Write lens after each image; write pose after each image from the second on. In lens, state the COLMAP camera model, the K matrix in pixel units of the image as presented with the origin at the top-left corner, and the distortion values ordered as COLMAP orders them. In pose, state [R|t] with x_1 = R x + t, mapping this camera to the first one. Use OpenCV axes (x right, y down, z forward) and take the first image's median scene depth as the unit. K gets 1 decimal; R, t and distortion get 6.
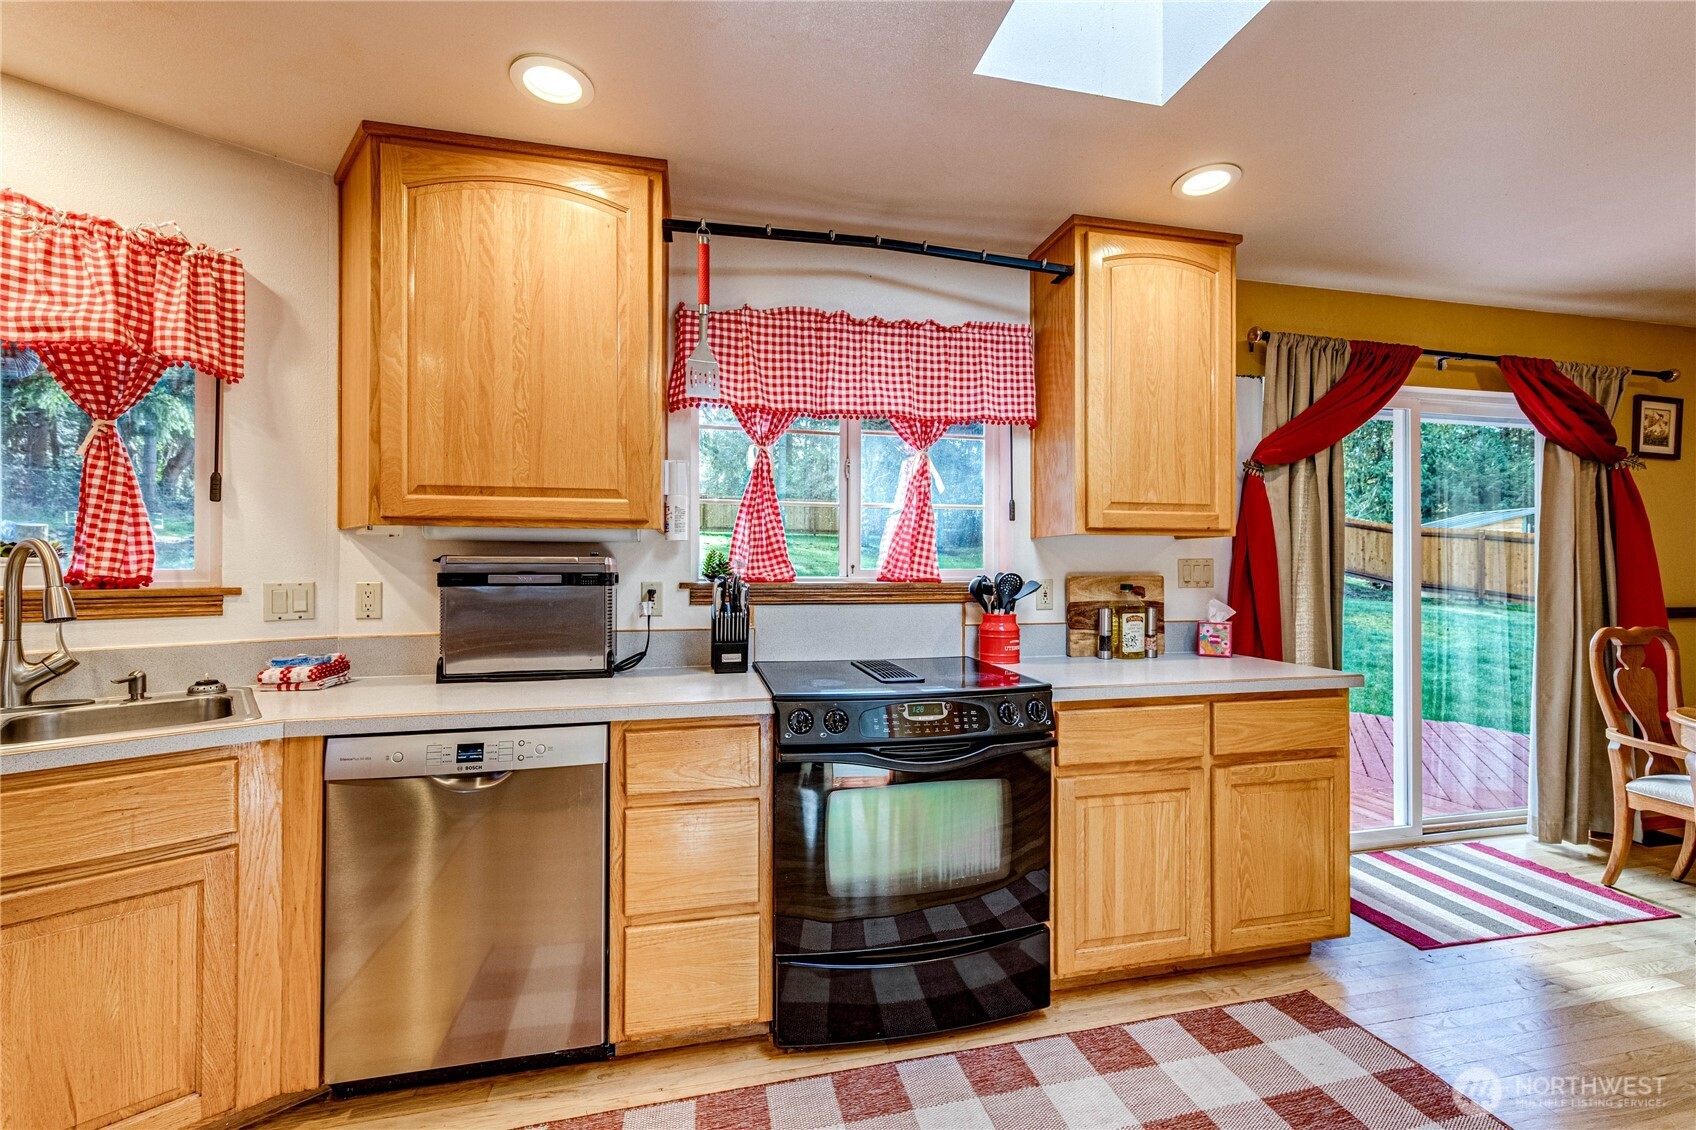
lens RADIAL K [[758.4, 0, 927.1], [0, 758.4, 564.4], [0, 0, 1]] dist [0.005384, 0.000197]
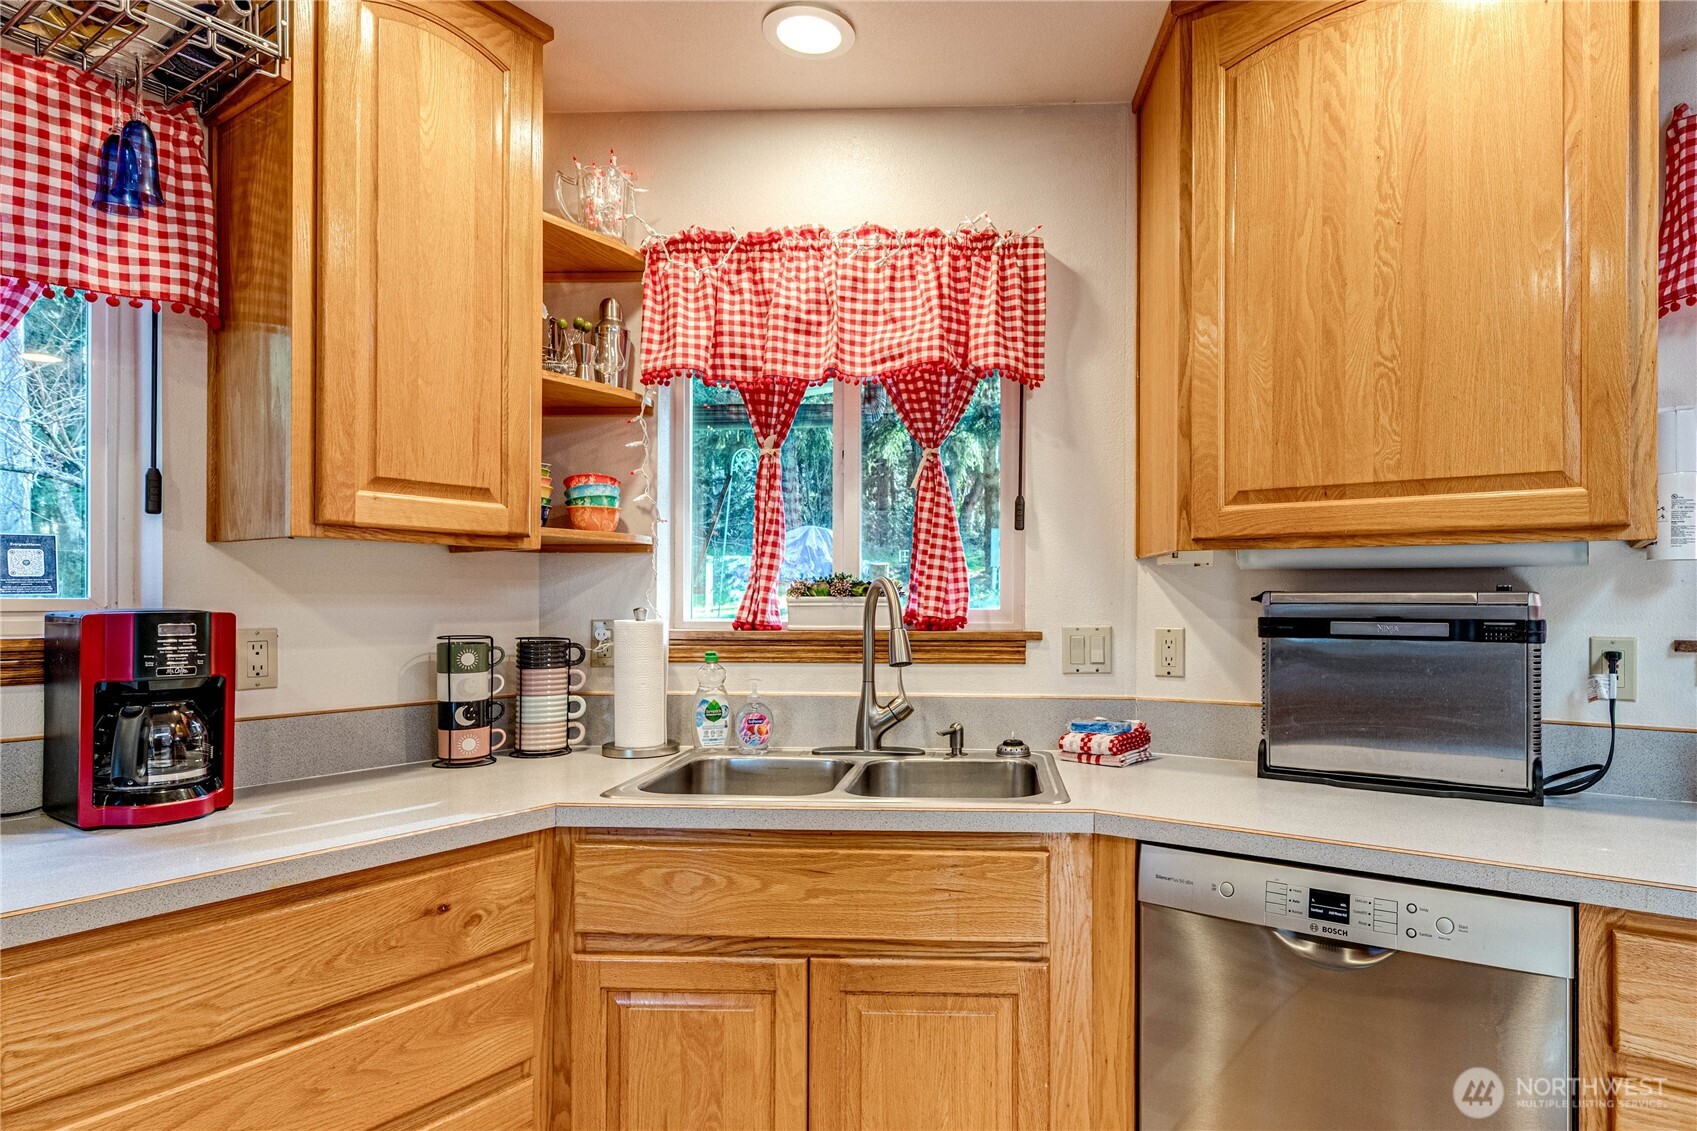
lens RADIAL K [[971.7, 0, 853.3], [0, 971.7, 594.7], [0, 0, 1]] dist [0.004366, -0.000497]
pose [[0.629348, -0.001821, -0.777121, -0.207524], [0.000466, 0.999998, -0.001966, -0.008407], [0.777123, 0.000875, 0.629348, 0.173156]]
